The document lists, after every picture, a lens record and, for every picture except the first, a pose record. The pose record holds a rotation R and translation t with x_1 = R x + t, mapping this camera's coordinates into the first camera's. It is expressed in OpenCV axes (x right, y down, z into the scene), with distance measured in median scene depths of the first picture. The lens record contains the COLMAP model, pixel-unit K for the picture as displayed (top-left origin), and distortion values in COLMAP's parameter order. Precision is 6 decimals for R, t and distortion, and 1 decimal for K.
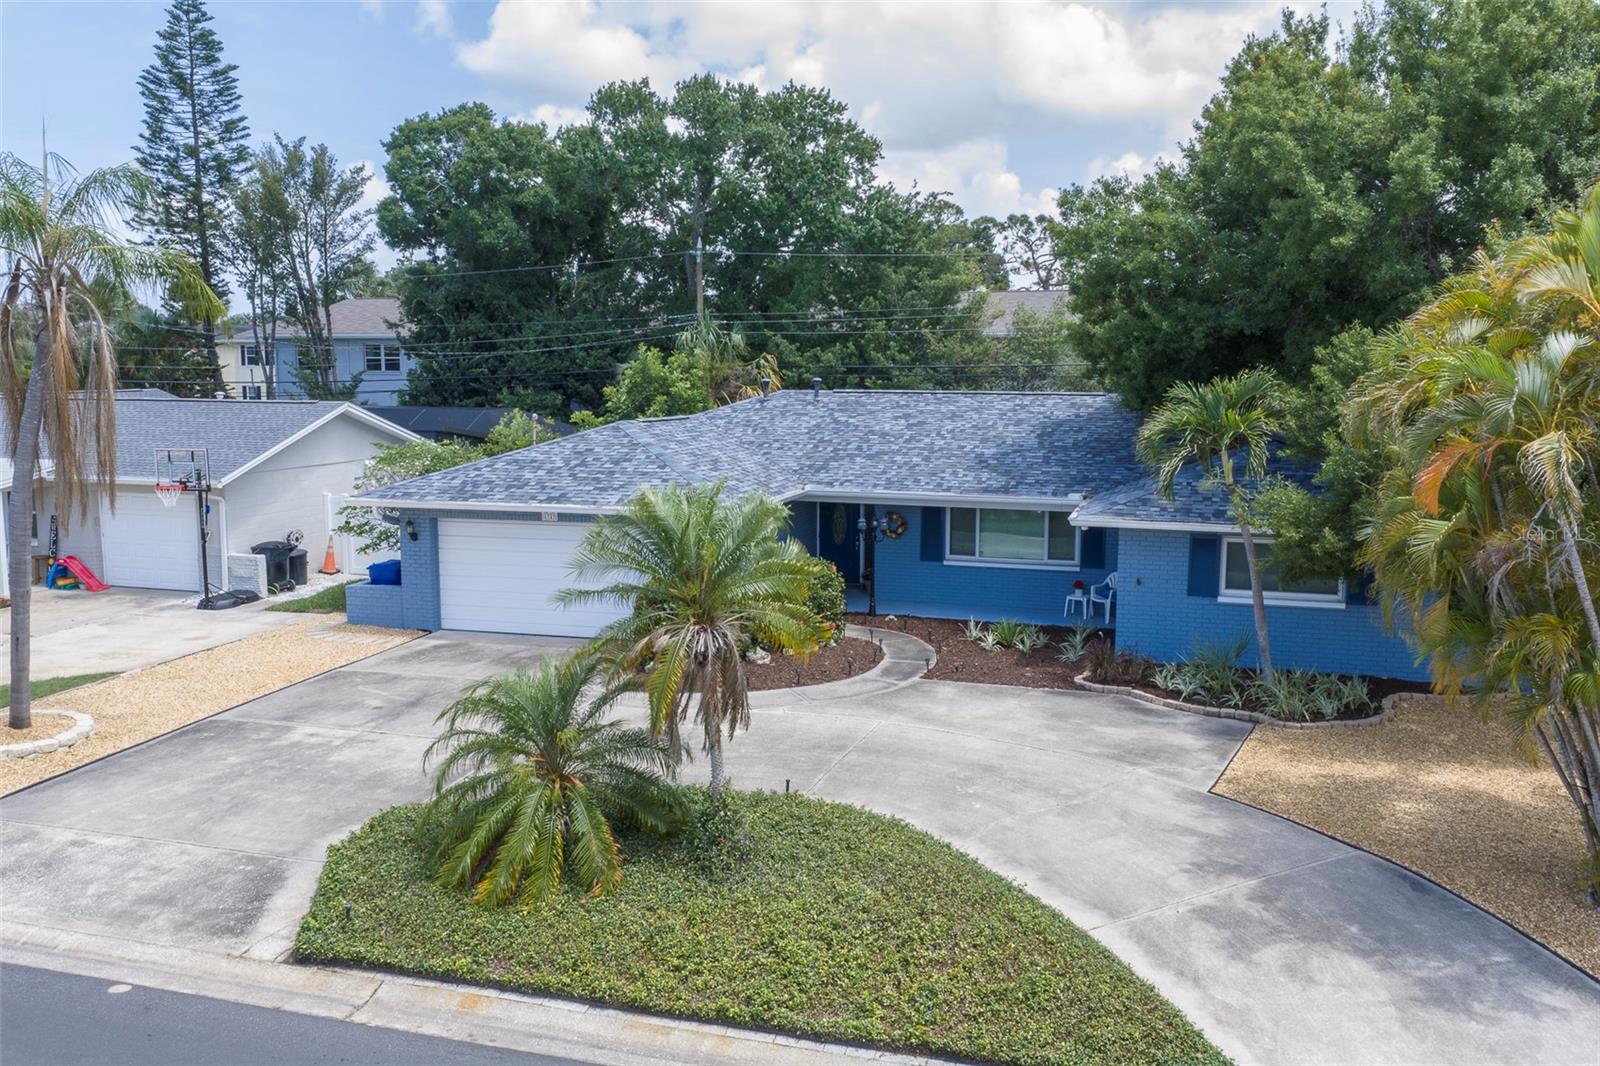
lens RADIAL K [[1320.2, 0, 808.9], [0, 1320.2, 526.4], [0, 0, 1]] dist [0.021581, -0.037434]
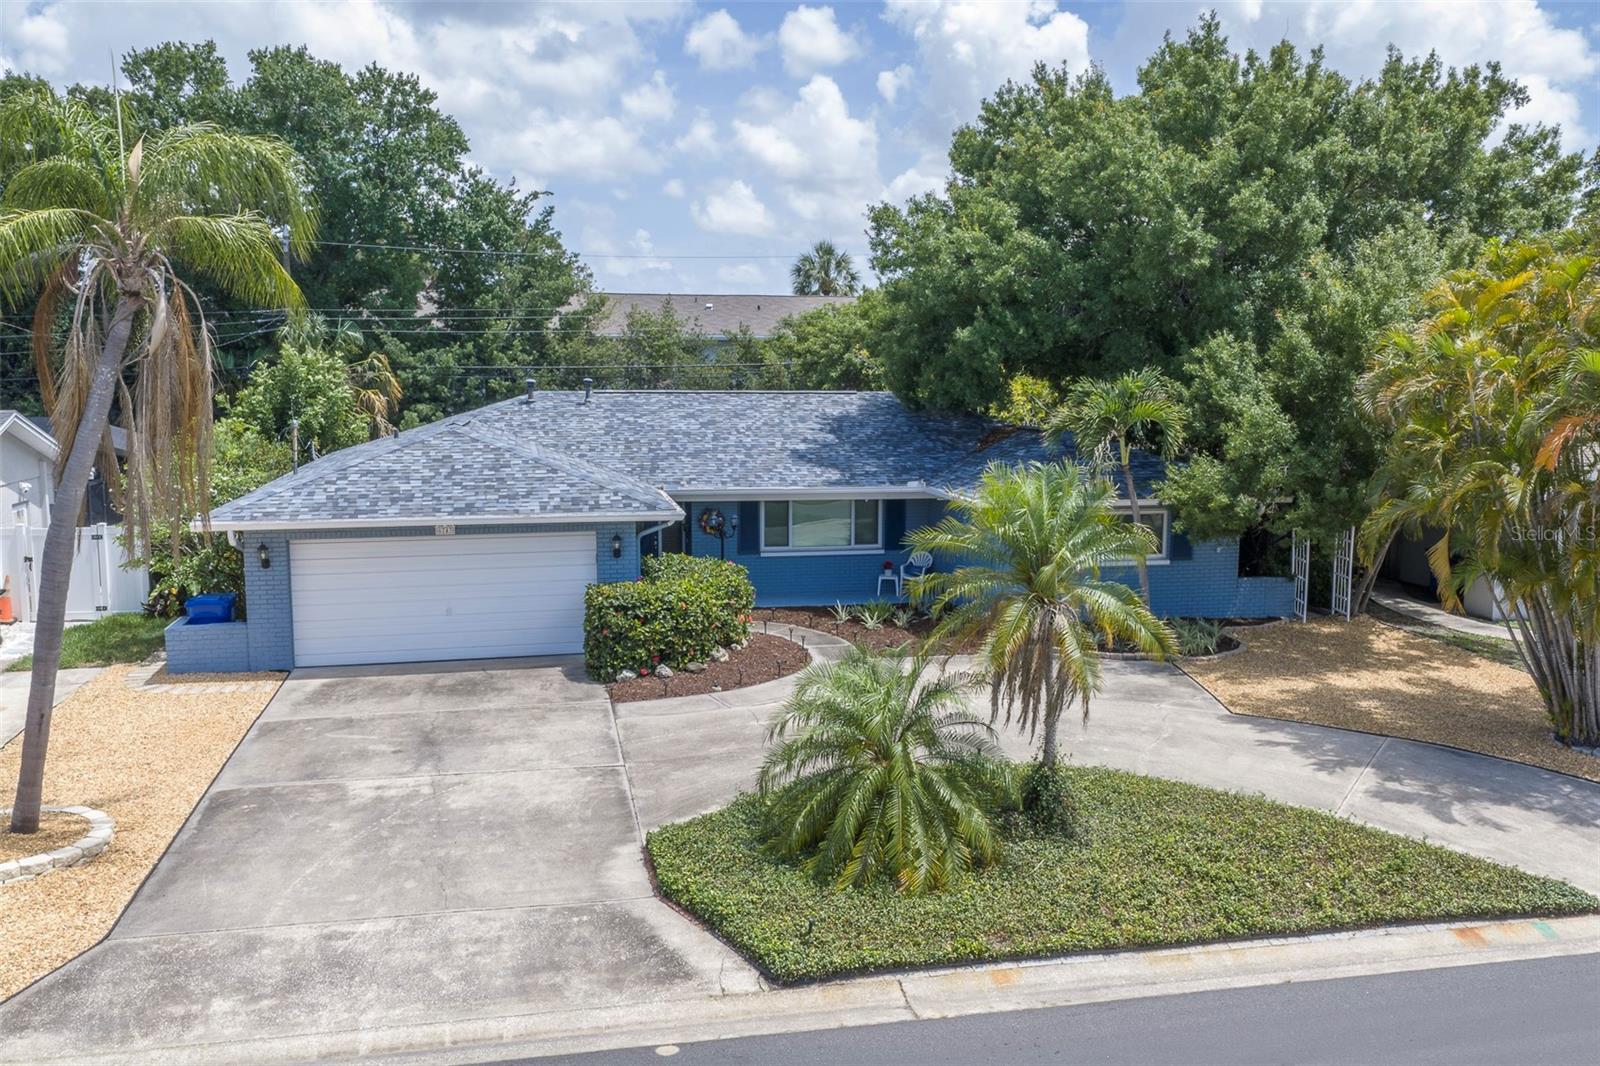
lens RADIAL K [[1320.2, 0, 808.9], [0, 1320.2, 526.4], [0, 0, 1]] dist [0.021581, -0.037434]
pose [[0.878090, -0.057825, 0.474989, -0.359108], [0.058556, 0.998196, 0.013271, -0.006389], [-0.474900, 0.016160, 0.879892, 0.064598]]
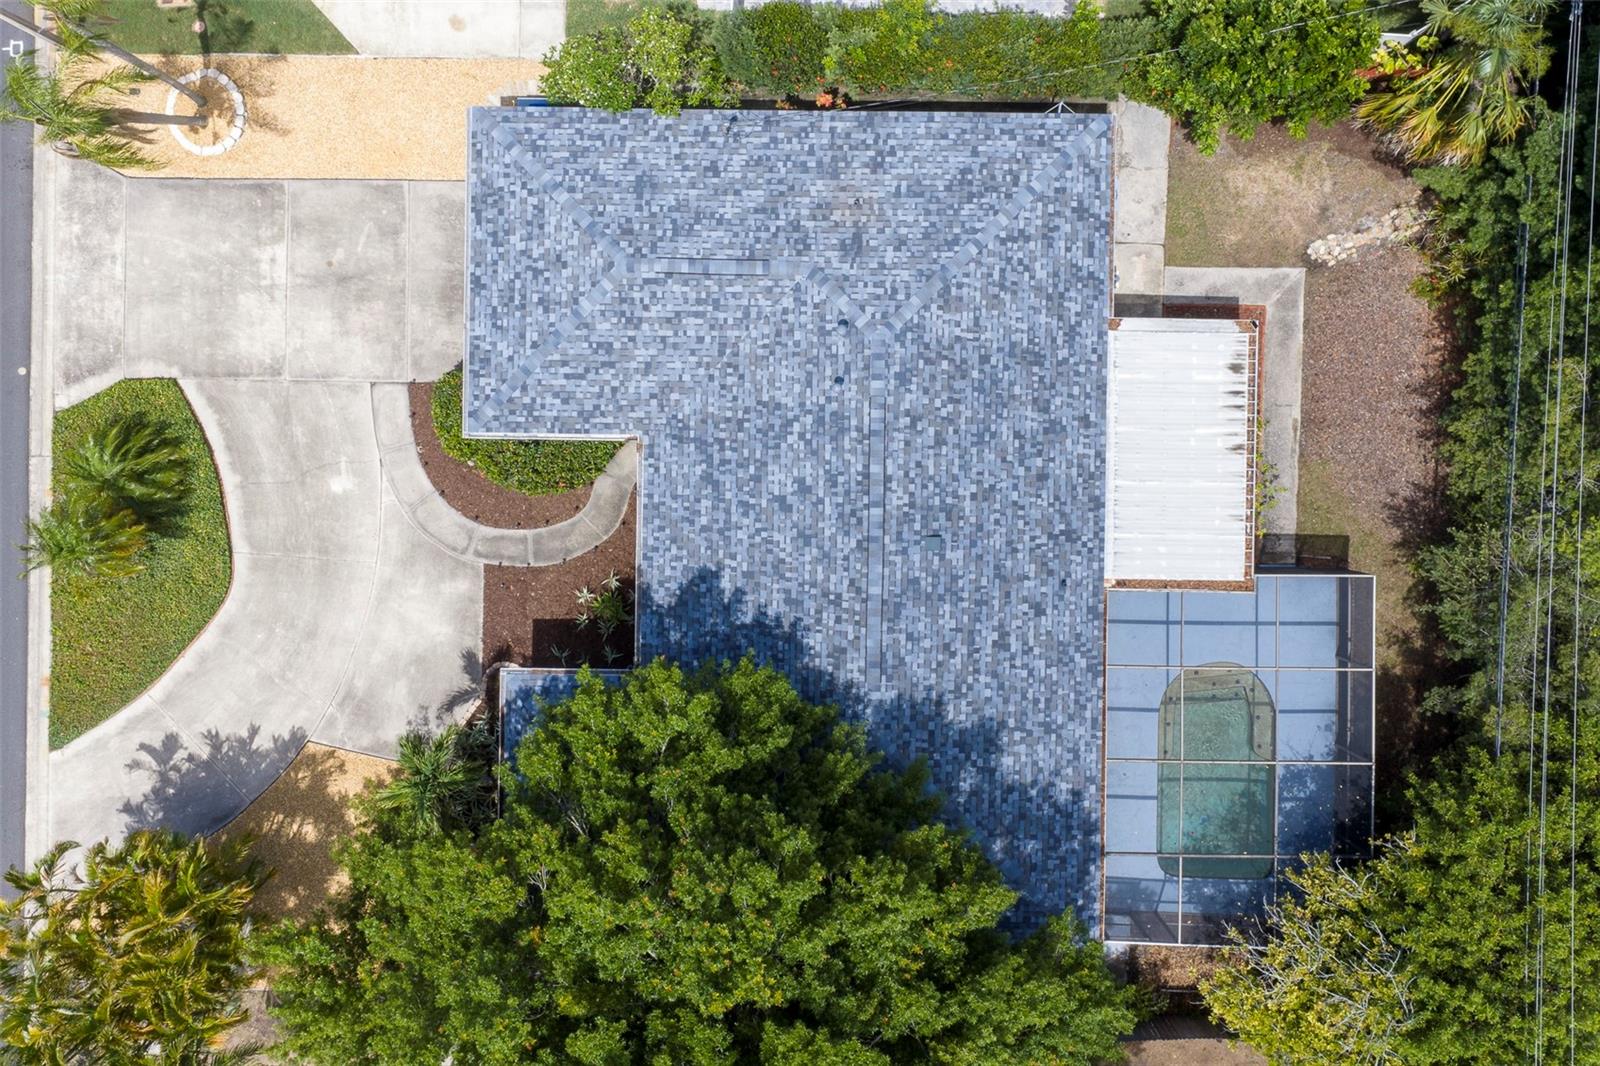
lens RADIAL K [[1295.5, 0, 800.0], [0, 1295.5, 533.0], [0, 0, 1]] dist [0.012164, -0.016829]
pose [[0.267695, 0.963464, 0.008736, 0.104203], [-0.106765, 0.020650, 0.994070, -1.115554], [0.957570, -0.267040, 0.108392, 0.941802]]
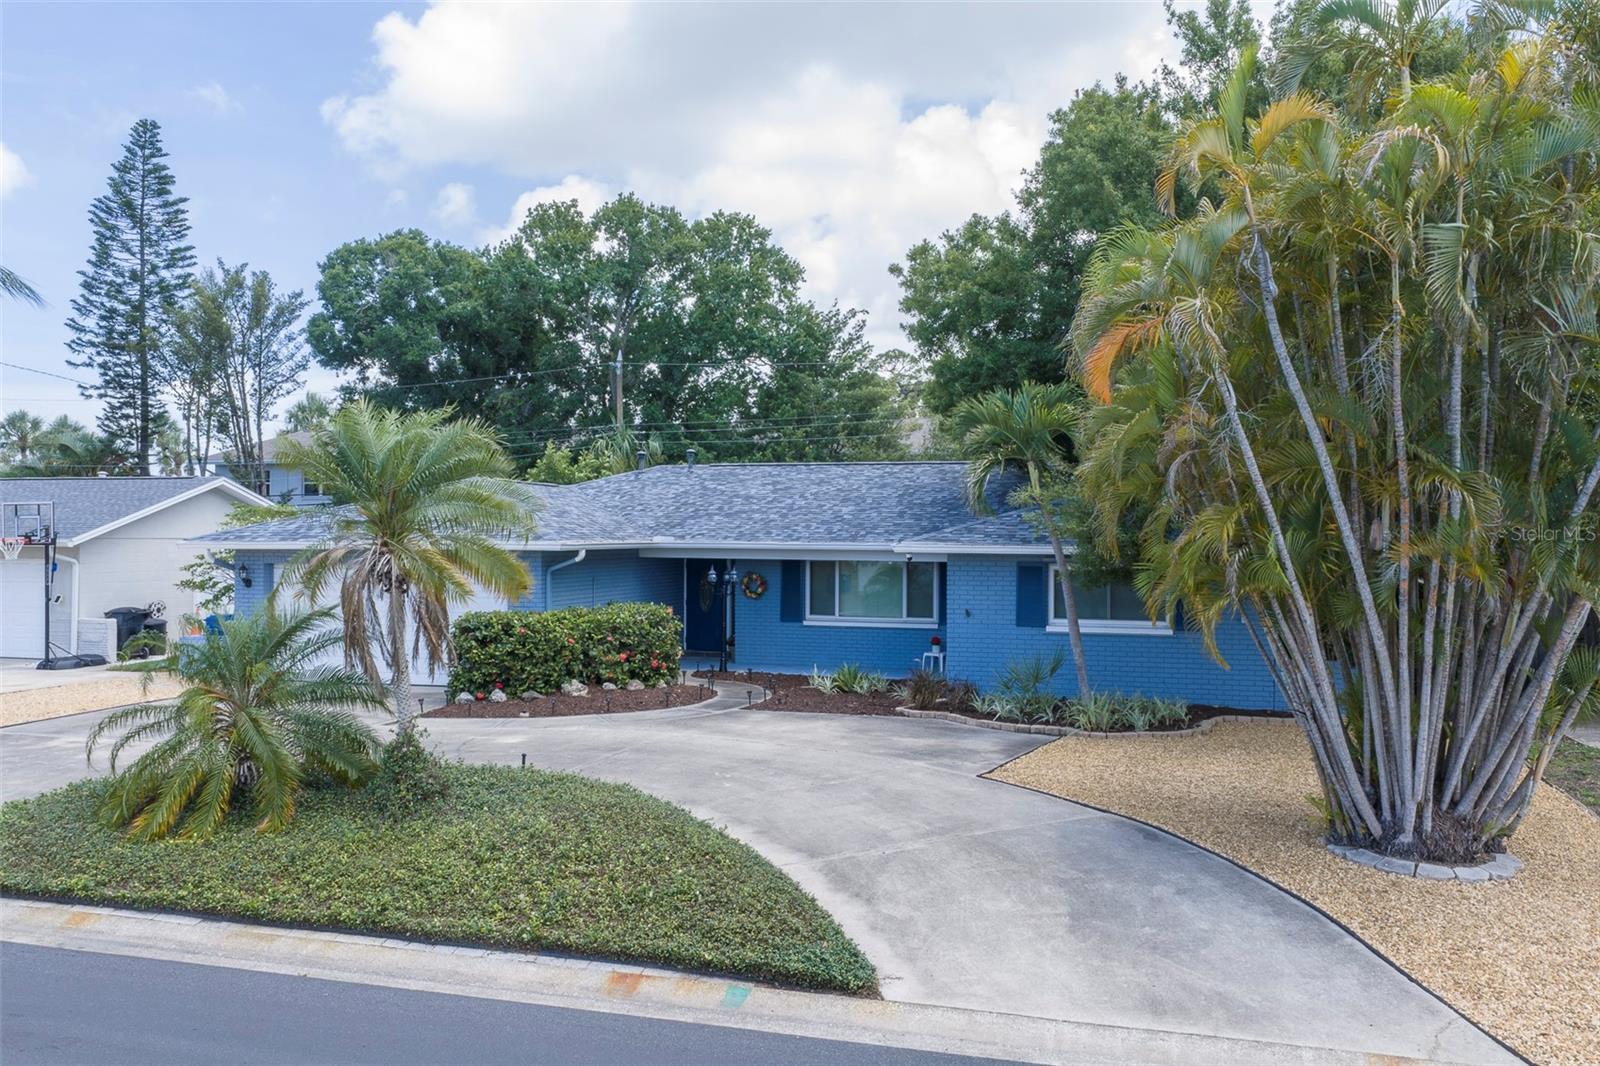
lens RADIAL K [[1320.2, 0, 808.9], [0, 1320.2, 526.4], [0, 0, 1]] dist [0.021581, -0.037434]
pose [[0.999997, 0.002164, 0.000932, 0.105378], [-0.002019, 0.990929, -0.134373, 0.088273], [-0.001214, 0.134370, 0.990930, 0.019969]]
